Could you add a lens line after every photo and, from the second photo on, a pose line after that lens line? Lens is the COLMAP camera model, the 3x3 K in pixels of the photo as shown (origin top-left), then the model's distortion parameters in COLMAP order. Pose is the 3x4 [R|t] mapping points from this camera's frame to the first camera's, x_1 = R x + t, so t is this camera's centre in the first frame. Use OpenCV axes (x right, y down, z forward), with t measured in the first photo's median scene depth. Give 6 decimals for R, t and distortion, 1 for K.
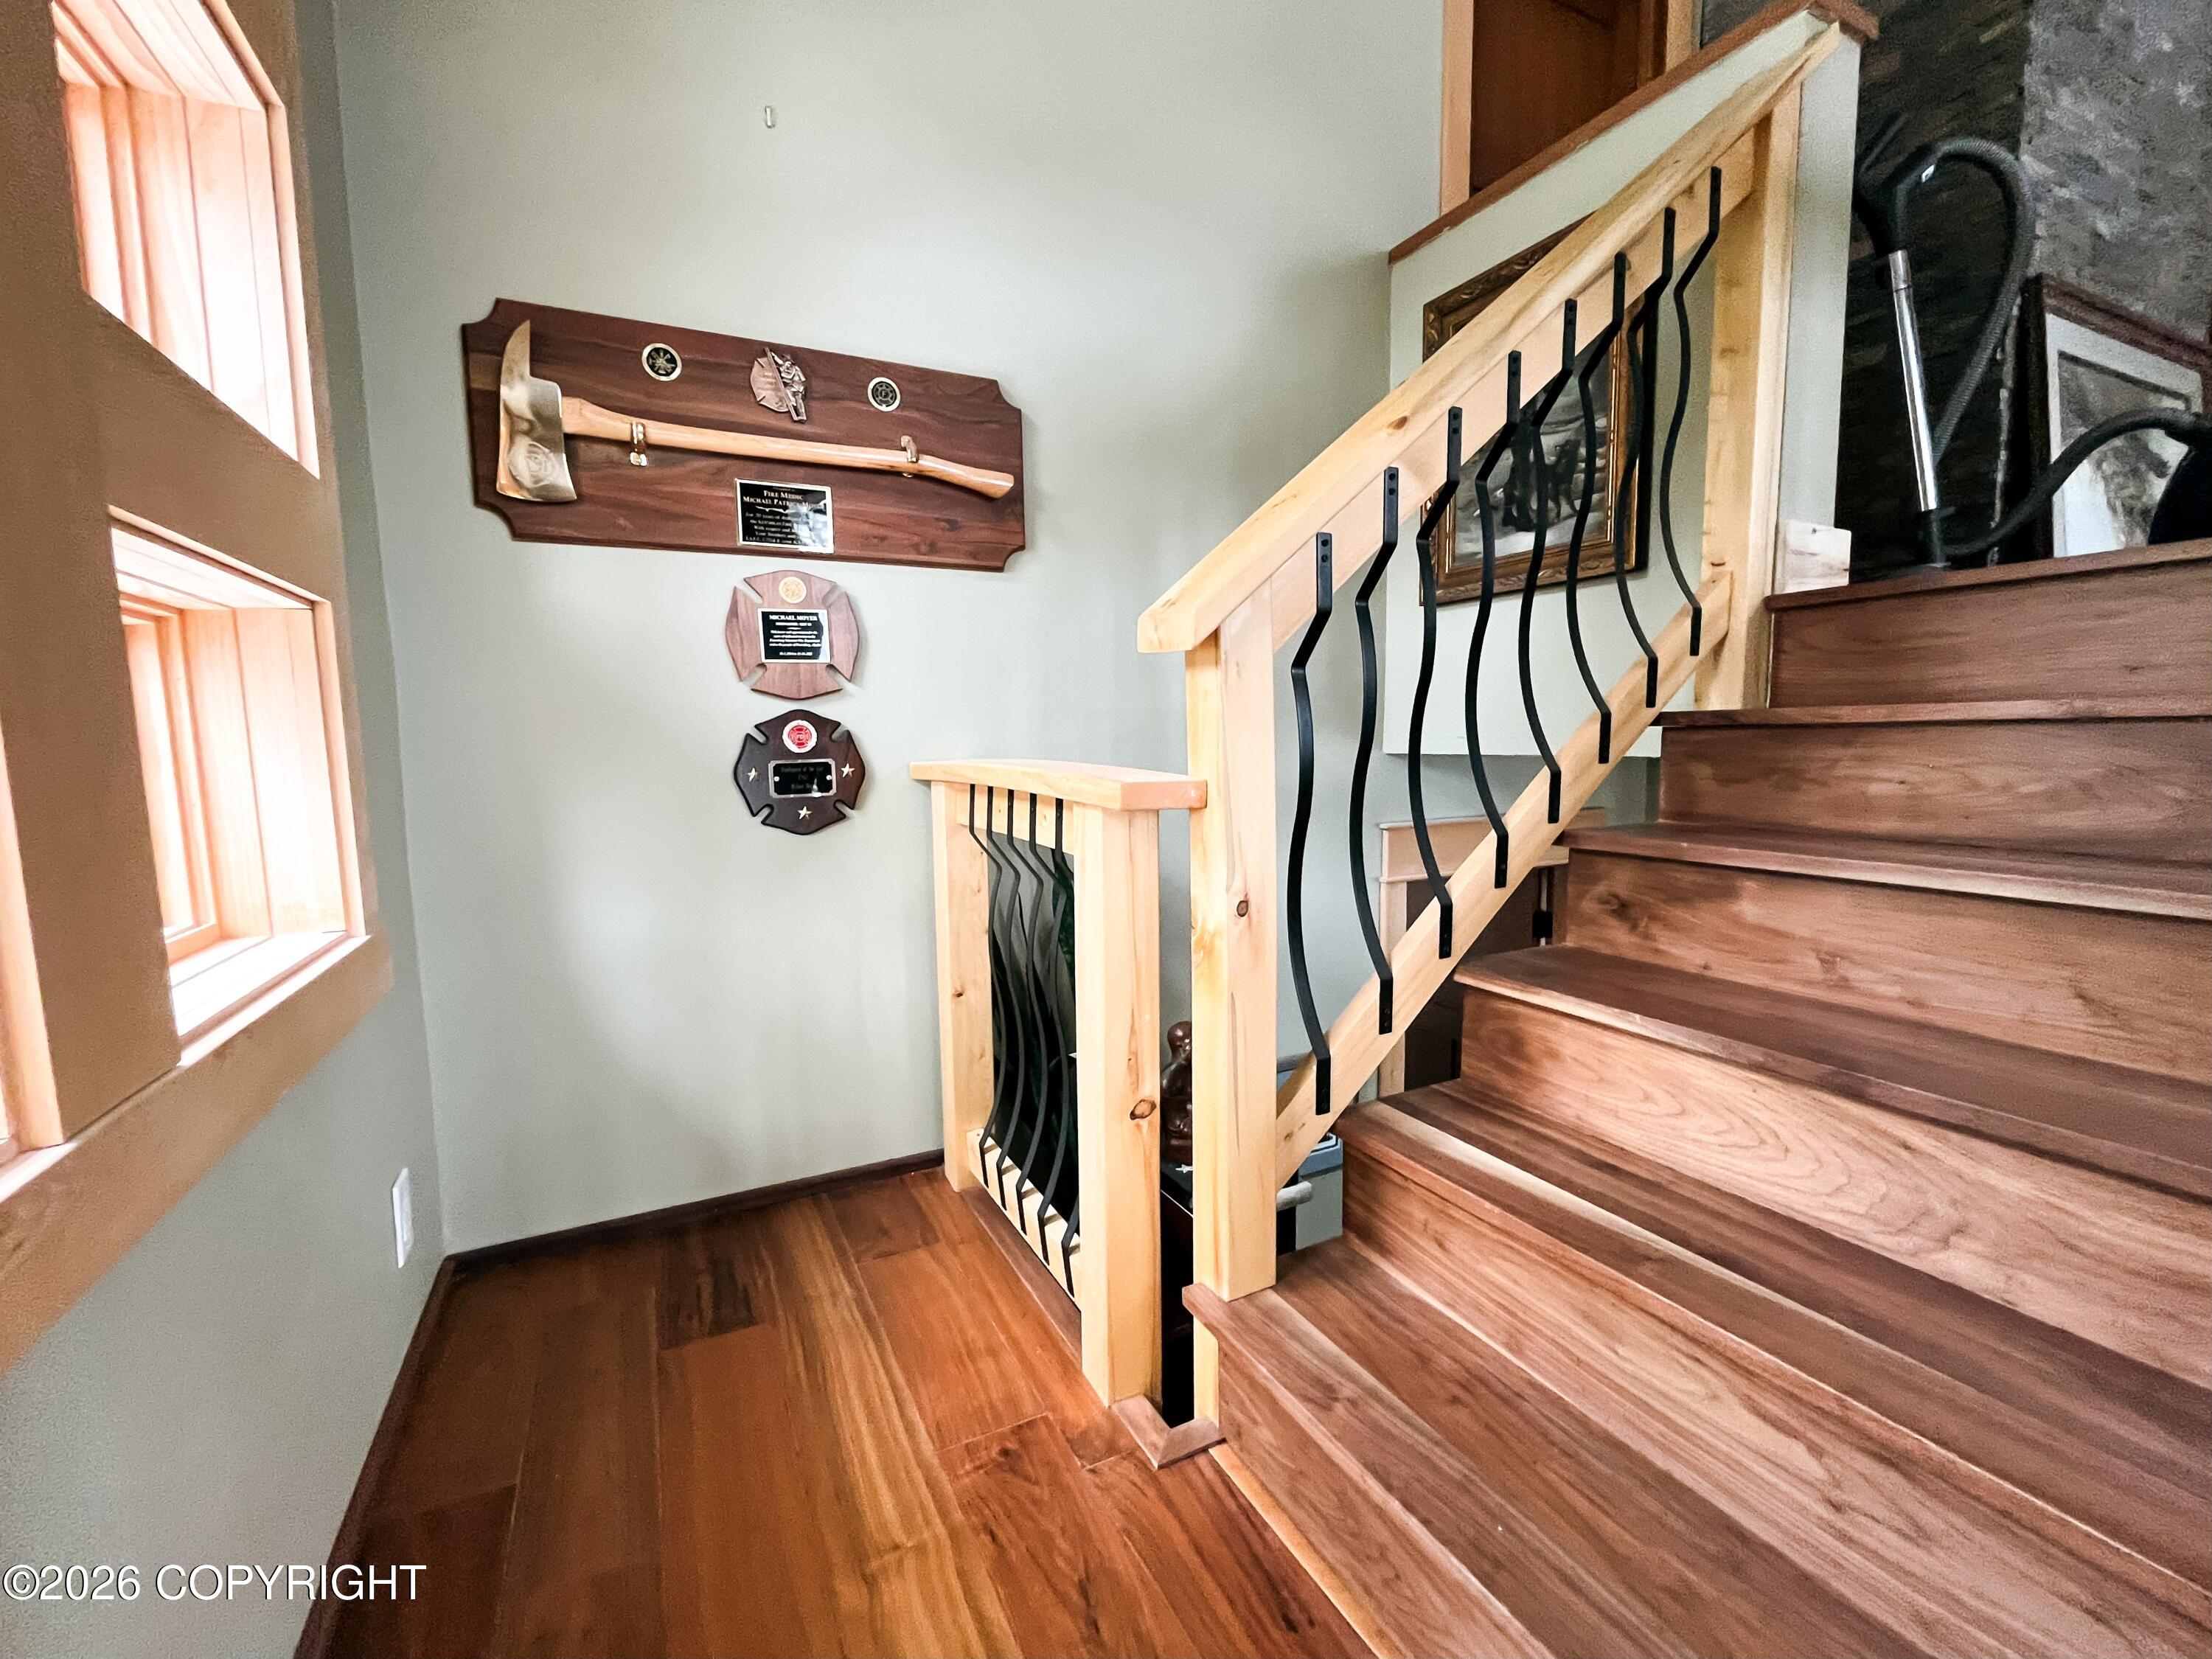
lens RADIAL K [[902.8, 0, 1106.1], [0, 902.8, 809.4], [0, 0, 1]] dist [-0.003627, -0.000300]
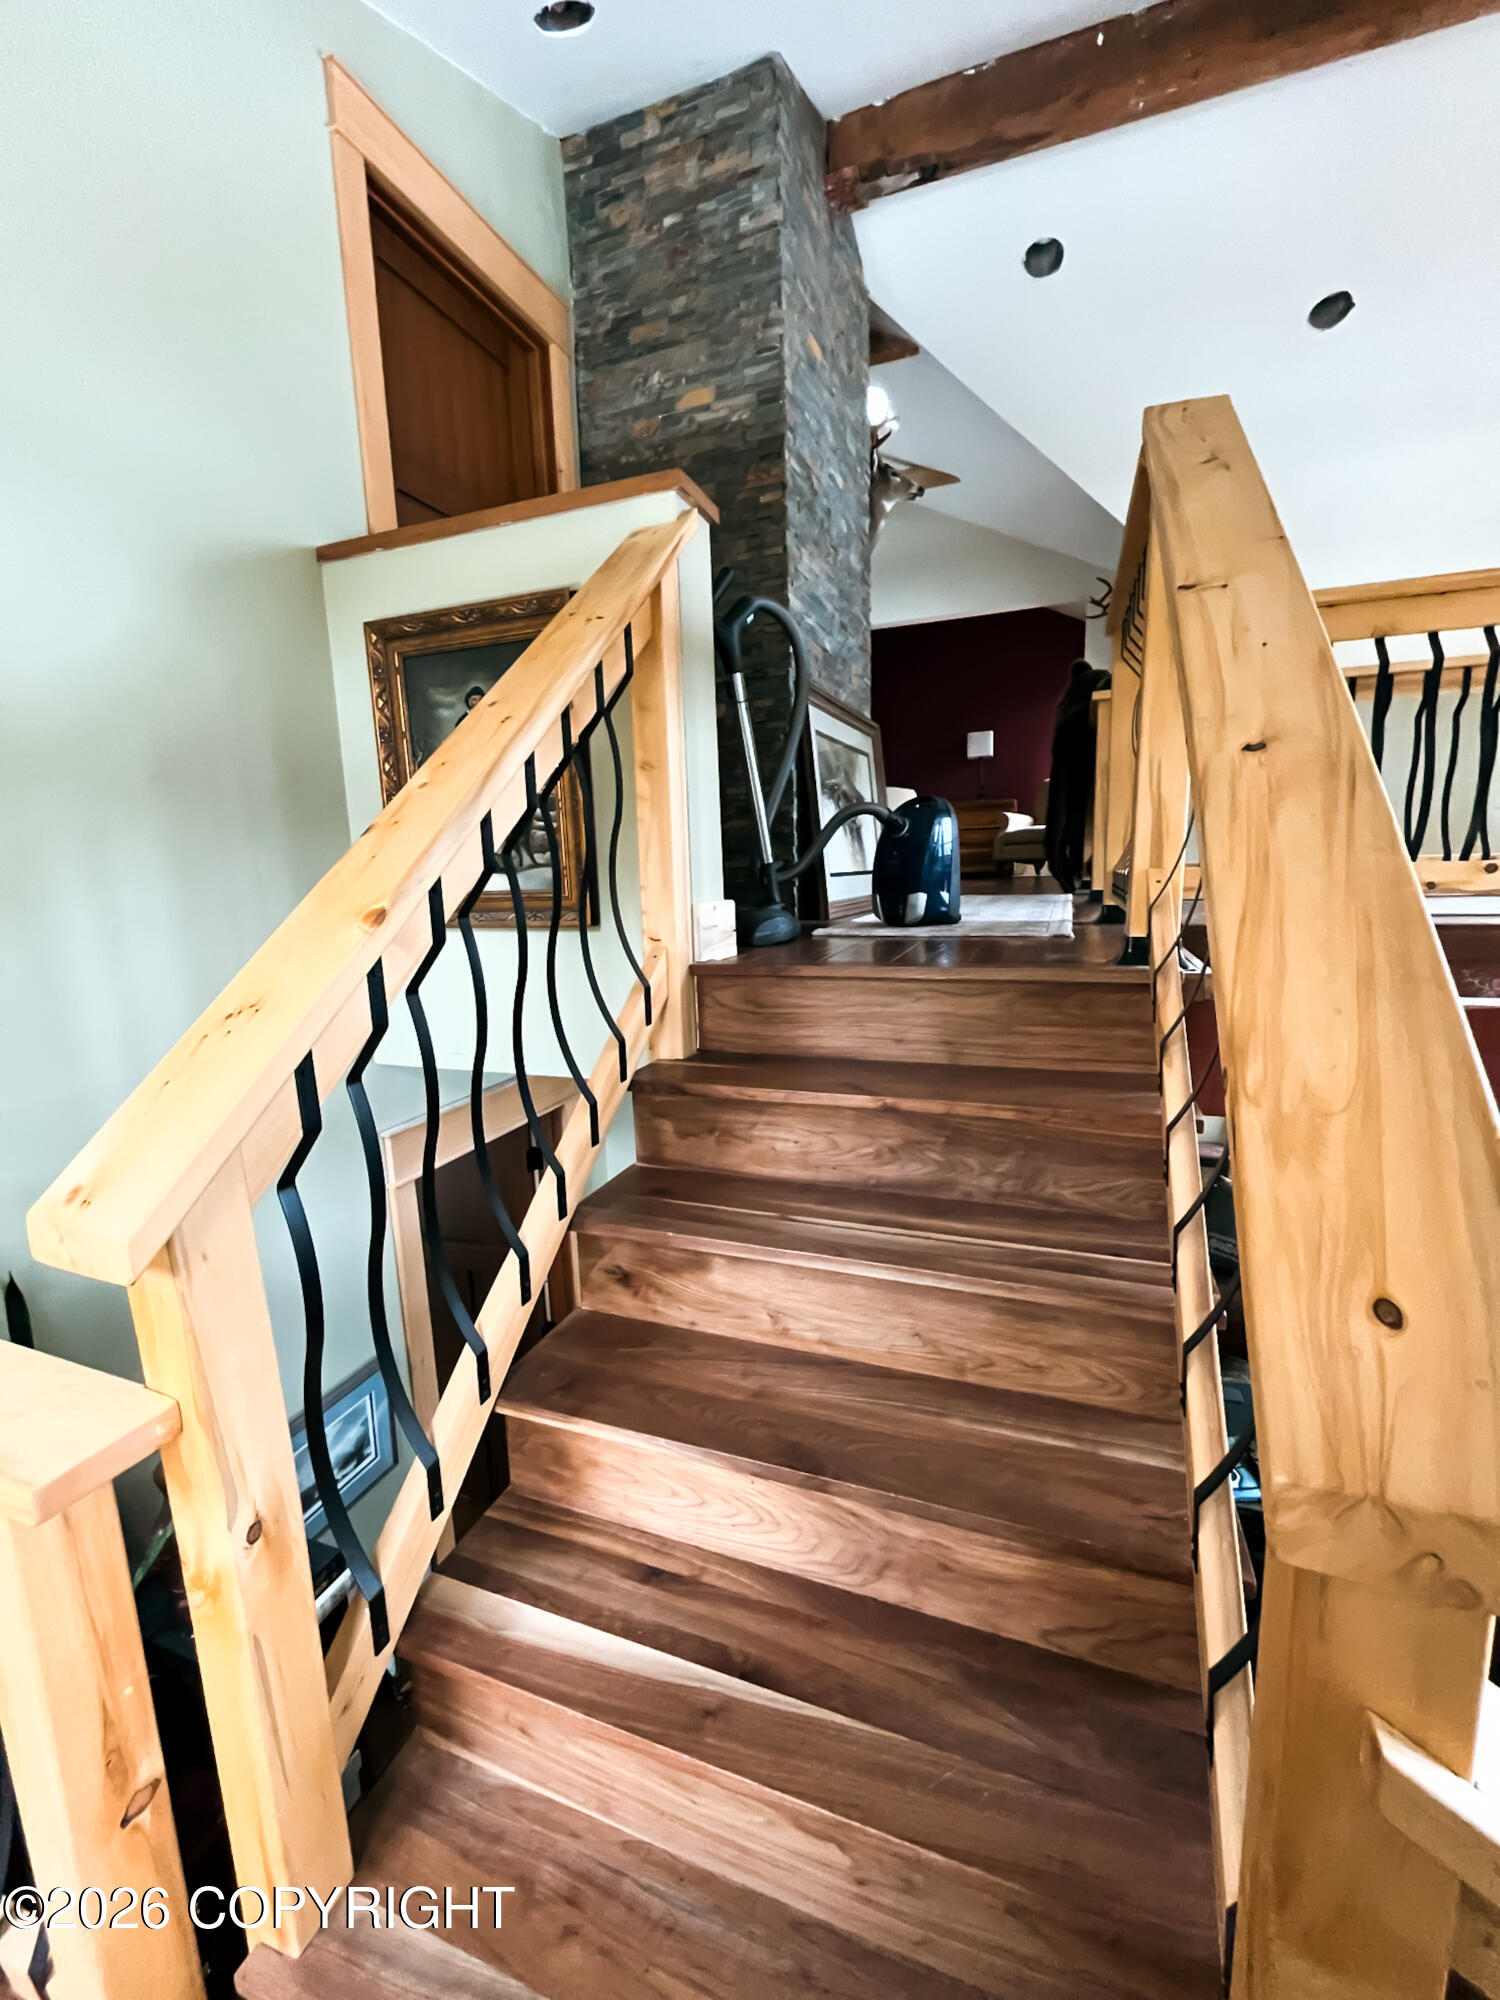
lens RADIAL K [[816.3, 0, 743.6], [0, 816.3, 1002.8], [0, 0, 1]] dist [-0.003627, -0.000300]
pose [[0.736632, -0.121647, 0.665264, 0.040329], [0.090851, 0.992573, 0.080900, -0.322842], [-0.670164, 0.000847, 0.742213, 0.140383]]
